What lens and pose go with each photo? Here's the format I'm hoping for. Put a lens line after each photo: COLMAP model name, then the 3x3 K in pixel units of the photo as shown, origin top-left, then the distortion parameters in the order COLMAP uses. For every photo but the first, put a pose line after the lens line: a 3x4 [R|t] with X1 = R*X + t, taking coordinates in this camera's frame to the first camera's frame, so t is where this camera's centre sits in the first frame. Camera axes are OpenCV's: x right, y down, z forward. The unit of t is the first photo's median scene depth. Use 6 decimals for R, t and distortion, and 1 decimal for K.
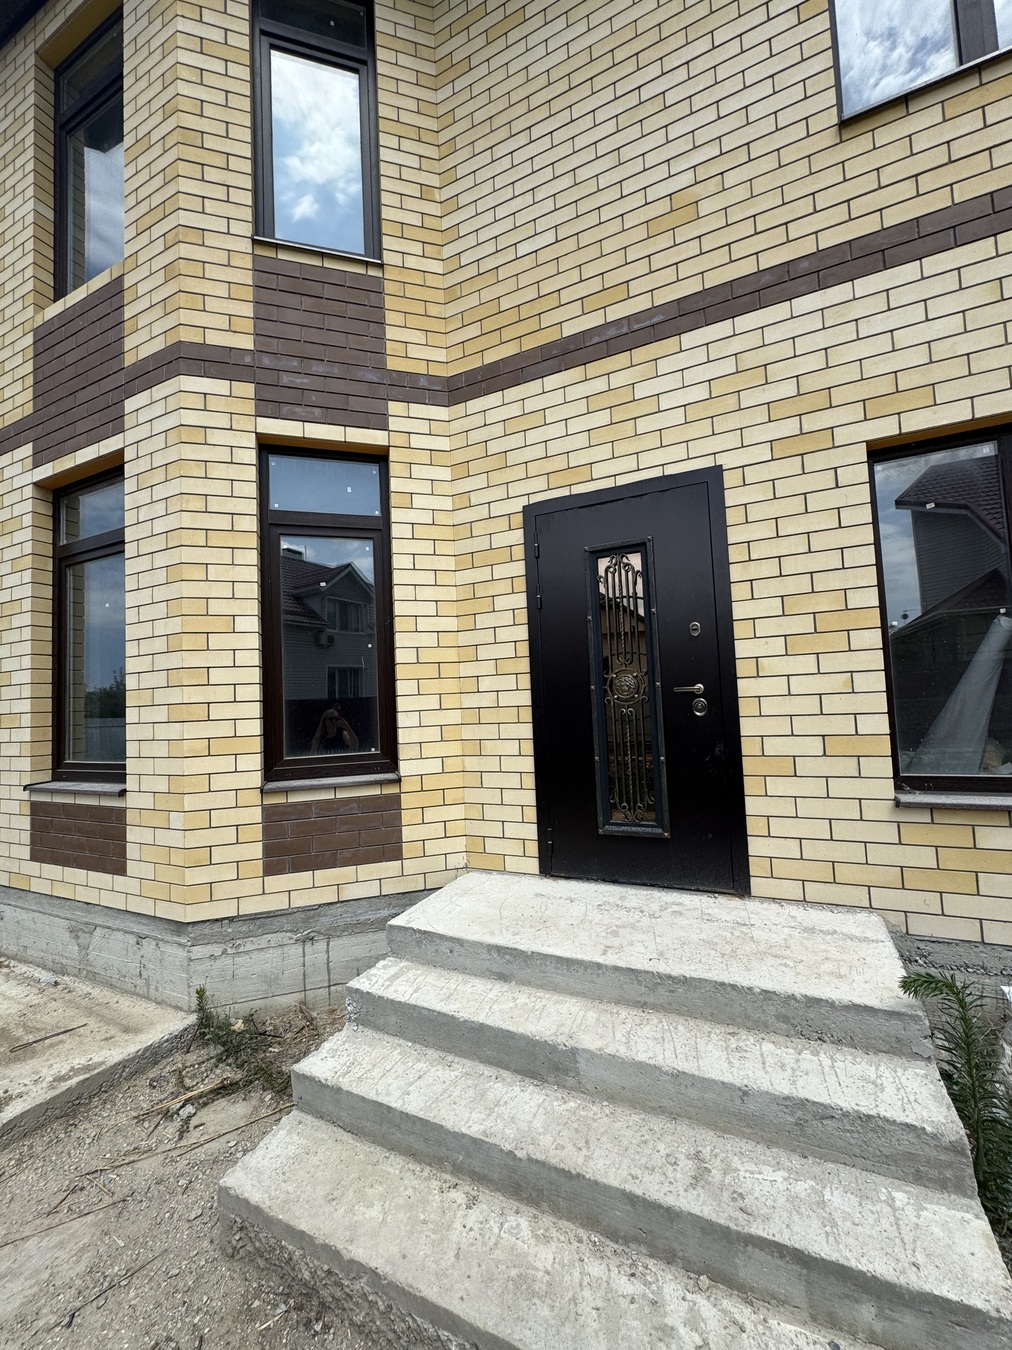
lens RADIAL K [[538.1, 0, 509.4], [0, 538.1, 675.0], [0, 0, 1]] dist [0.000223, 0.000696]
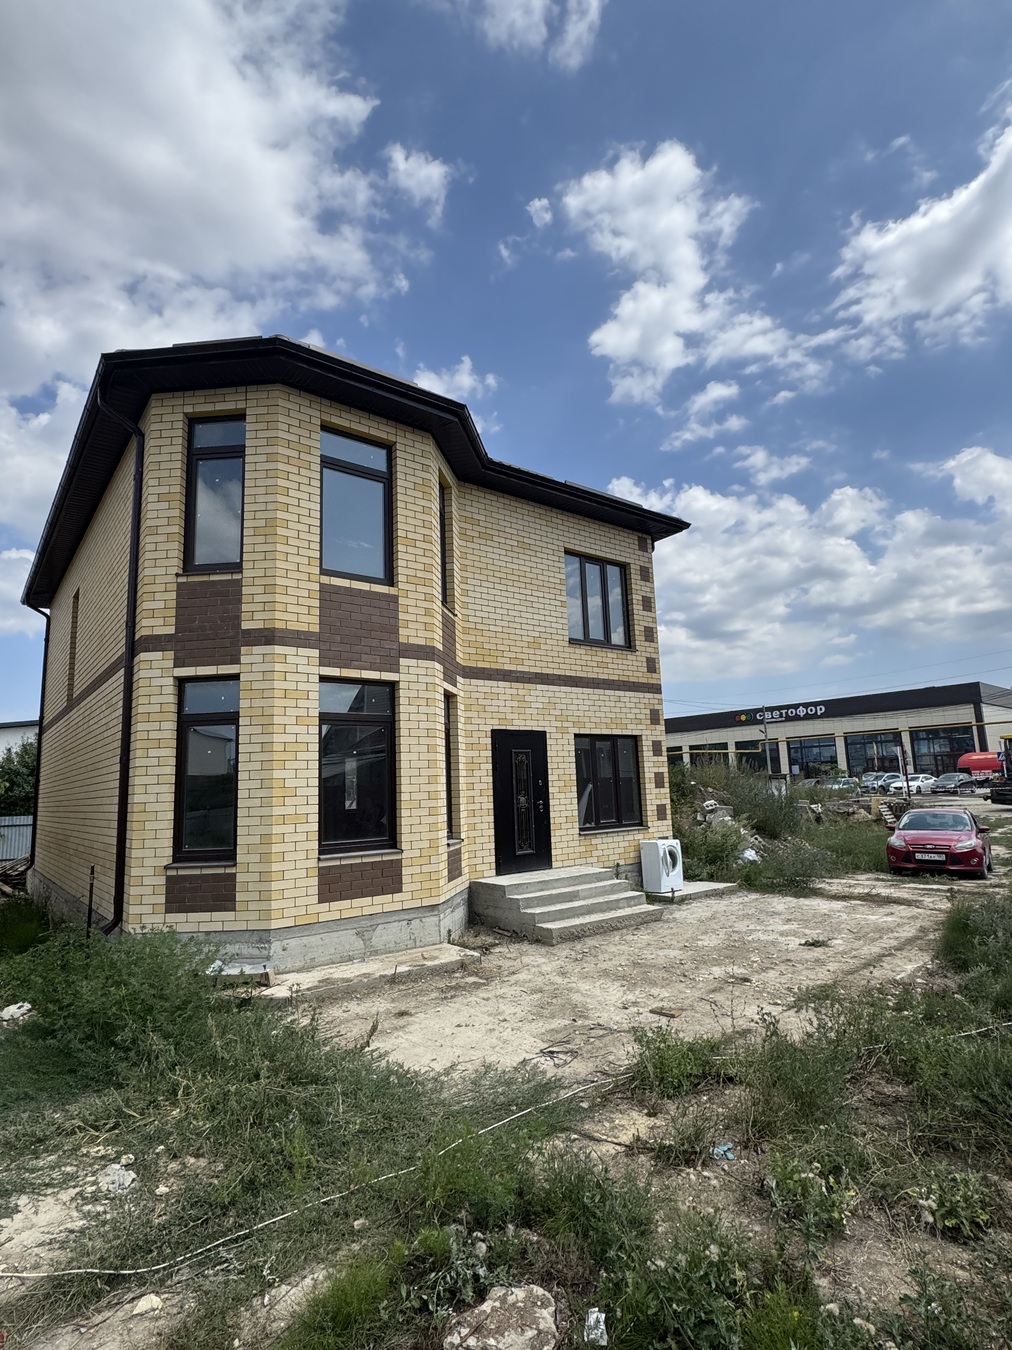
lens RADIAL K [[712.4, 0, 506.3], [0, 712.4, 679.9], [0, 0, 1]] dist [-0.003211, -0.001893]
pose [[0.454250, 0.158584, 0.876646, -3.021514], [-0.033654, 0.986381, -0.160996, -0.003309], [-0.890239, 0.043630, 0.453400, -0.618491]]
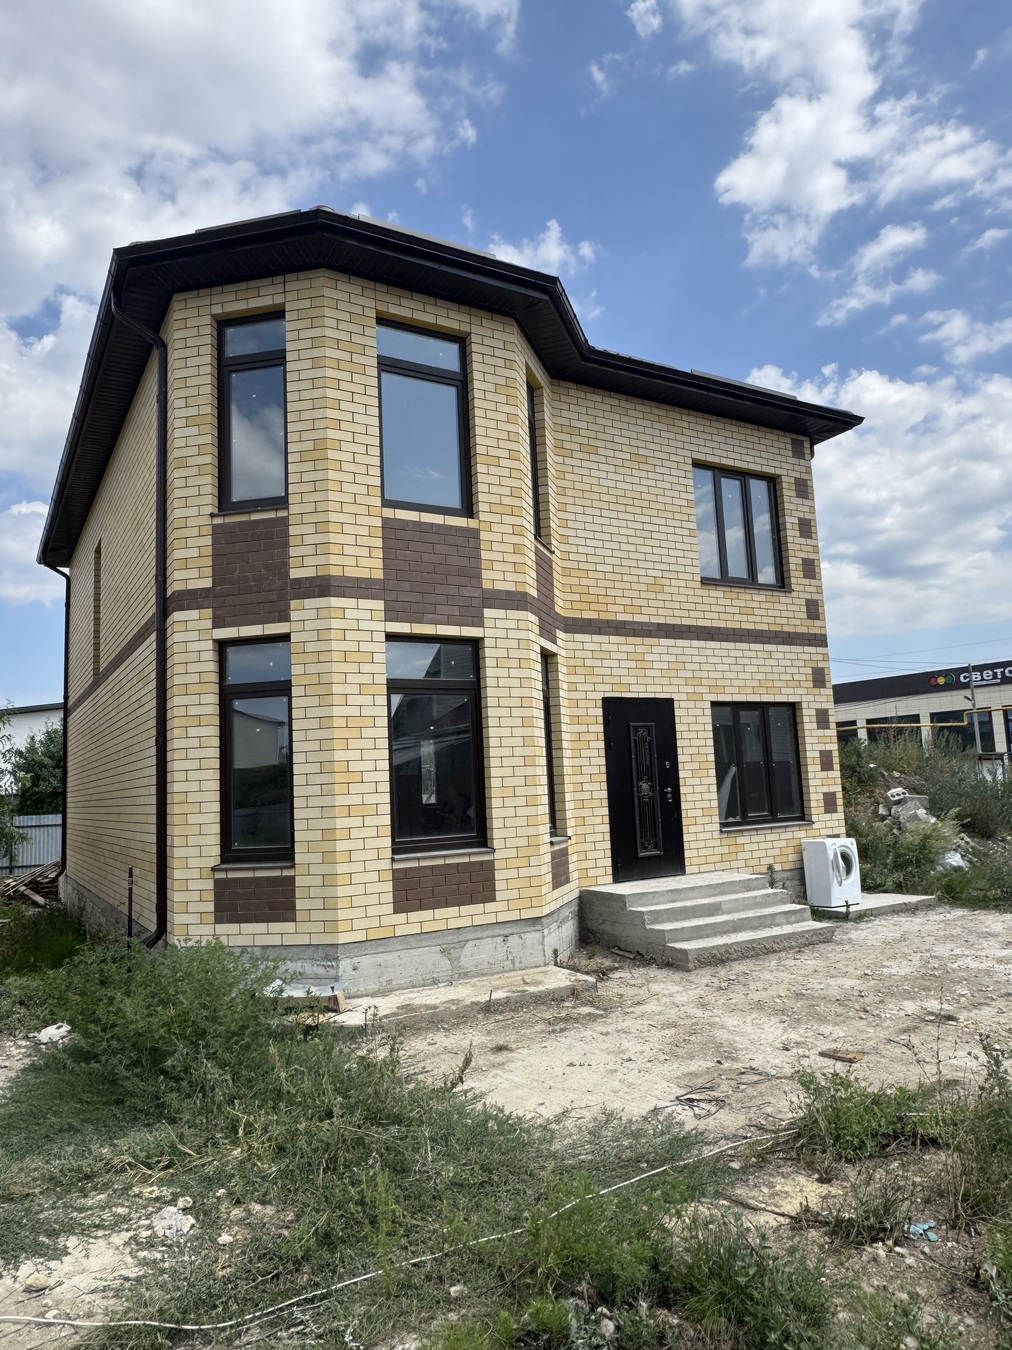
lens RADIAL K [[908.8, 0, 503.5], [0, 908.8, 673.4], [0, 0, 1]] dist [-0.011261, 0.003289]
pose [[0.566369, 0.117039, 0.815799, -3.018409], [-0.022997, 0.991724, -0.126313, 0.032671], [-0.823831, 0.052779, 0.564373, -0.616240]]
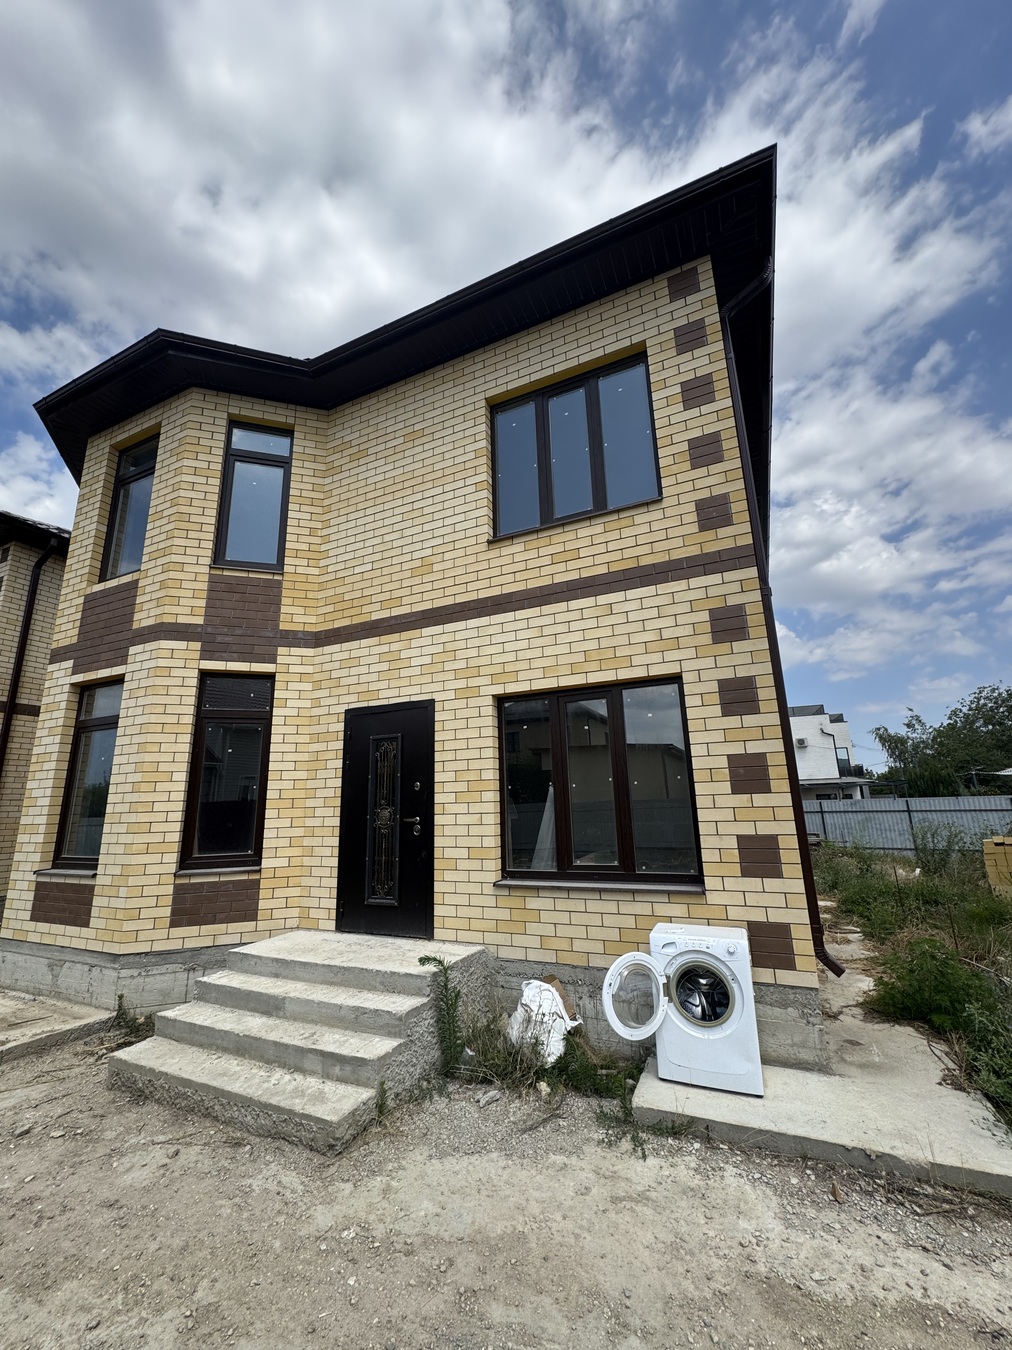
lens RADIAL K [[538.1, 0, 507.8], [0, 538.1, 675.8], [0, 0, 1]] dist [0.000223, 0.000696]
pose [[0.999871, 0.016005, -0.001230, 0.578684], [-0.015962, 0.983319, -0.181189, -0.113799], [-0.001690, 0.181185, 0.983448, -0.788482]]
